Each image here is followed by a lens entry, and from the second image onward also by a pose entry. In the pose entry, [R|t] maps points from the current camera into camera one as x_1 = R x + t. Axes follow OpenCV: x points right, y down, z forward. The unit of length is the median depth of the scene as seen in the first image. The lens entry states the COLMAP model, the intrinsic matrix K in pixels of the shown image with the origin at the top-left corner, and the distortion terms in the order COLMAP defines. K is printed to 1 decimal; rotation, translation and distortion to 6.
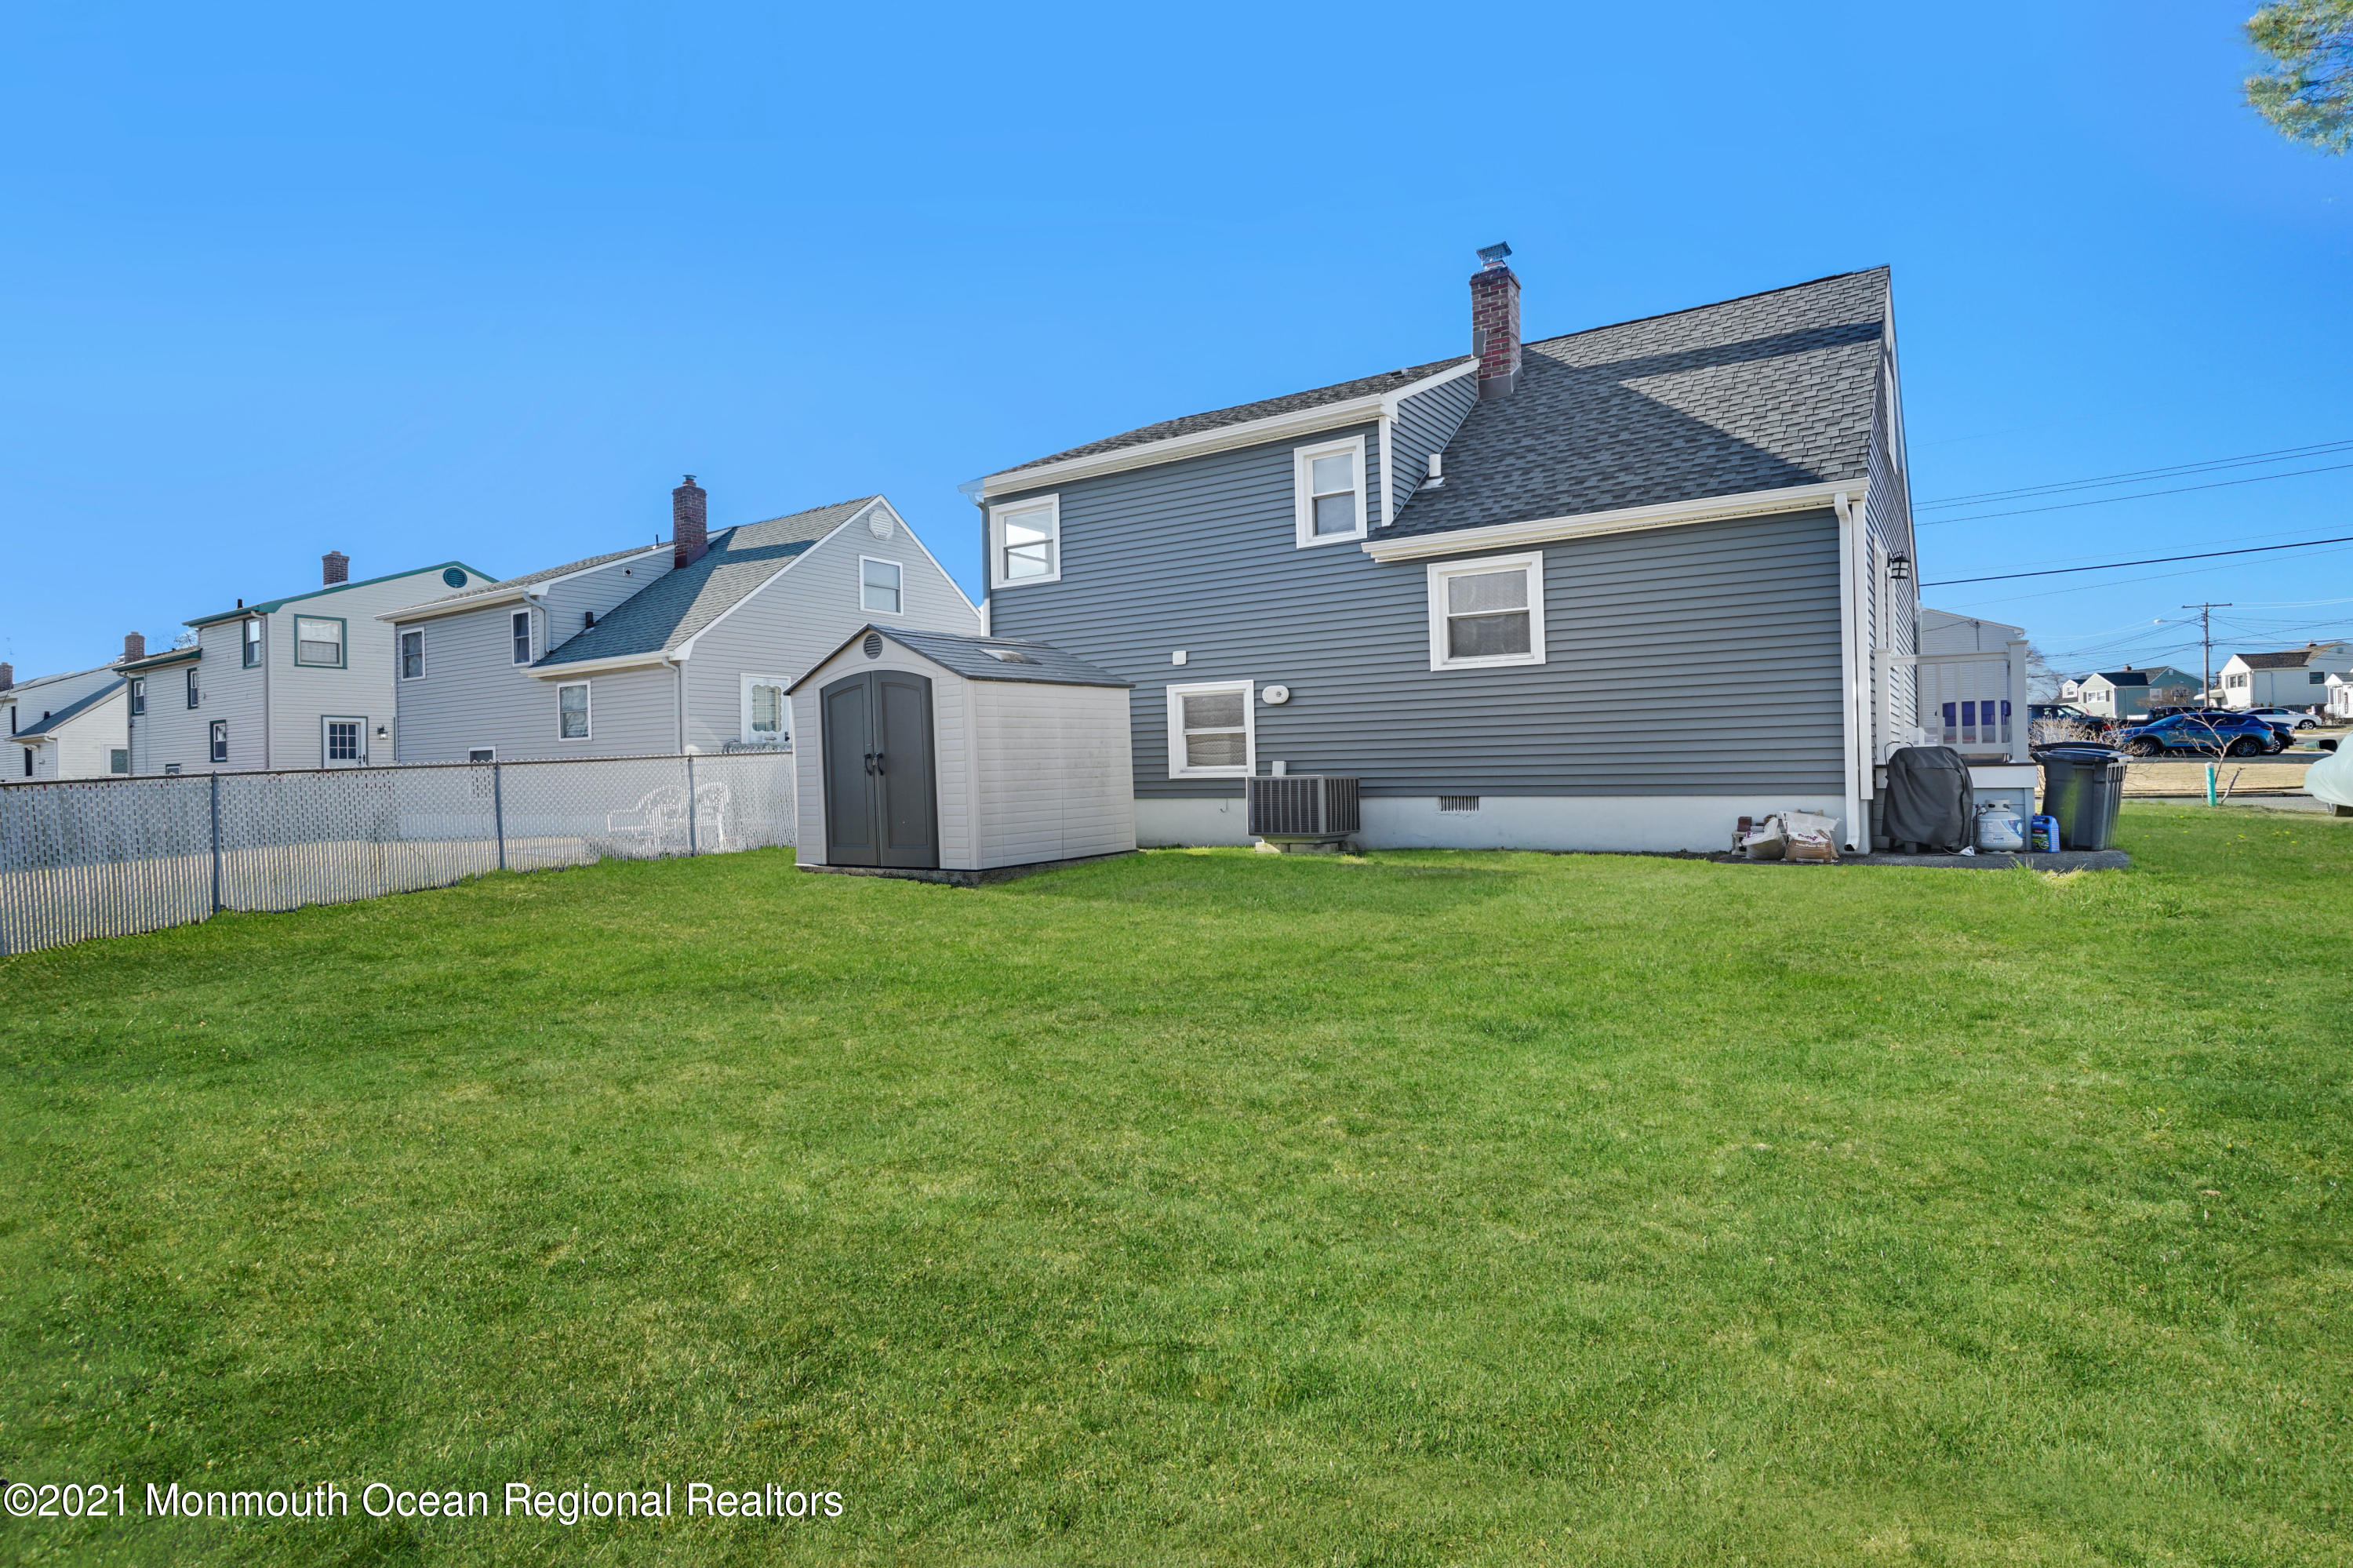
lens RADIAL K [[1168.9, 0, 1177.2], [0, 1168.9, 808.8], [0, 0, 1]] dist [0.001504, 0.000792]
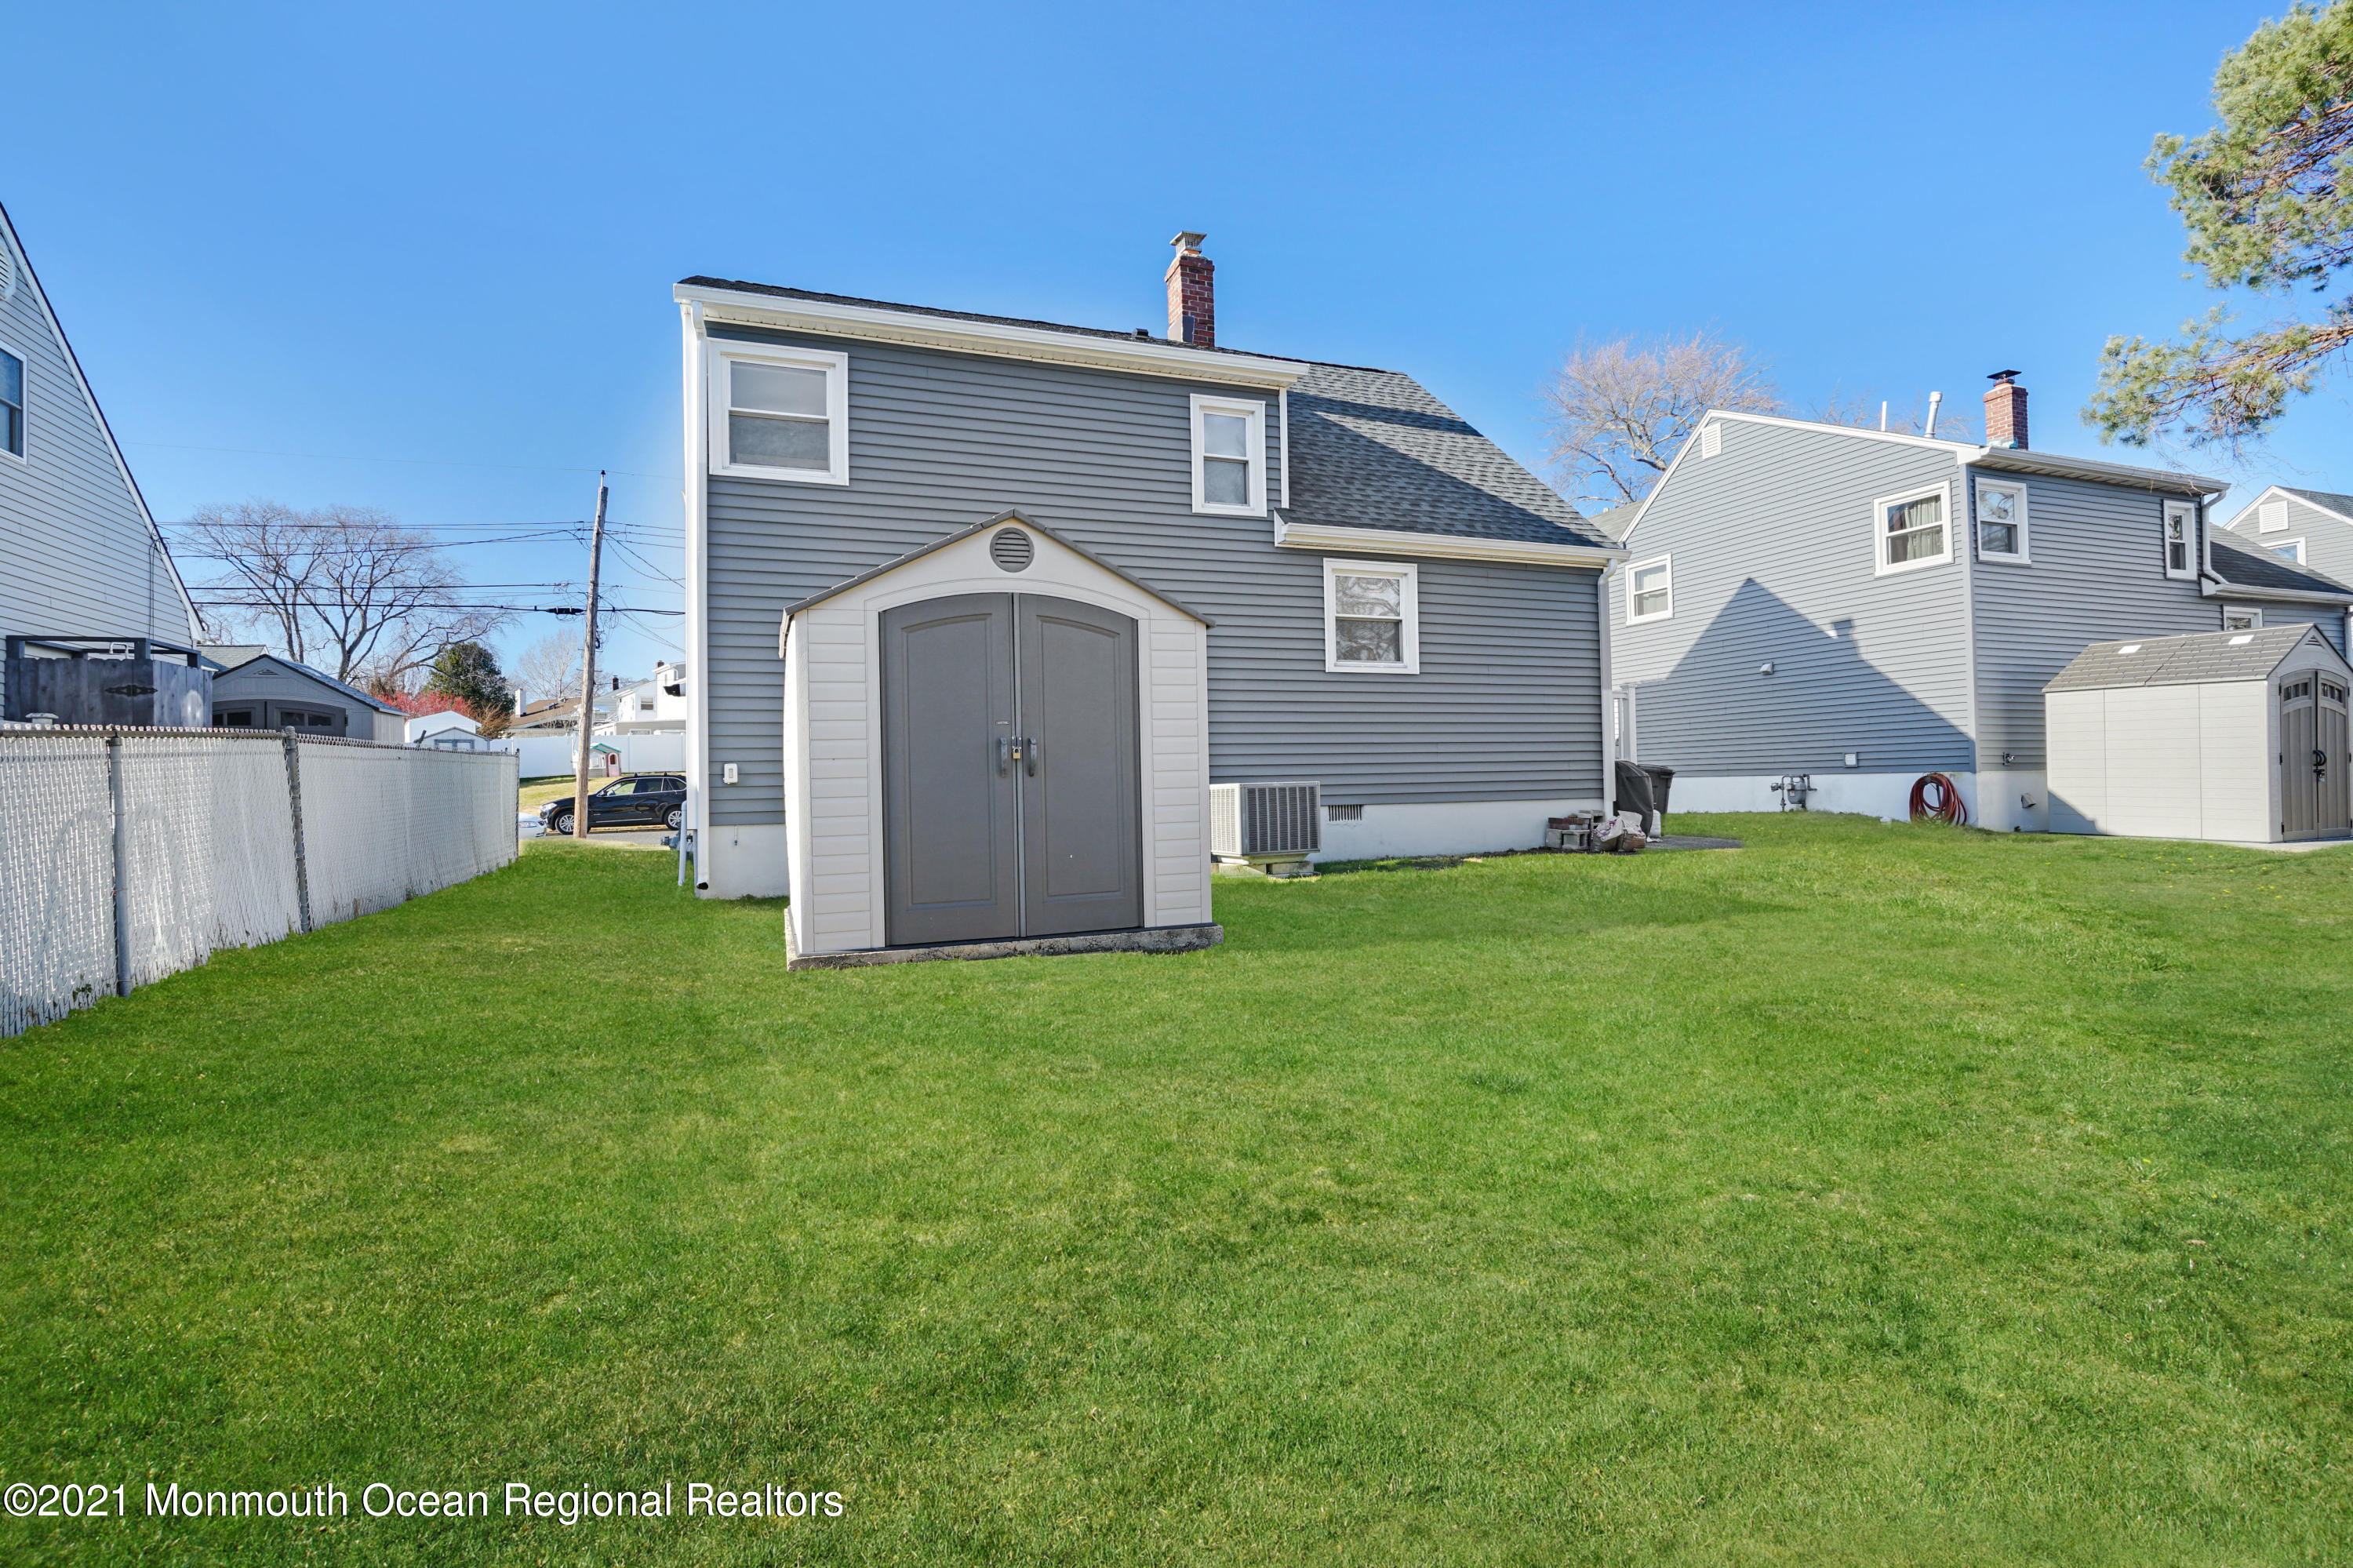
lens RADIAL K [[1207.5, 0, 1176.5], [0, 1207.5, 784.0], [0, 0, 1]] dist [-0.001359, -0.000142]
pose [[0.553022, 0.002727, 0.833162, -0.675580], [0.038228, 0.998858, -0.028643, -0.005333], [-0.832289, 0.047691, 0.552287, 0.589966]]
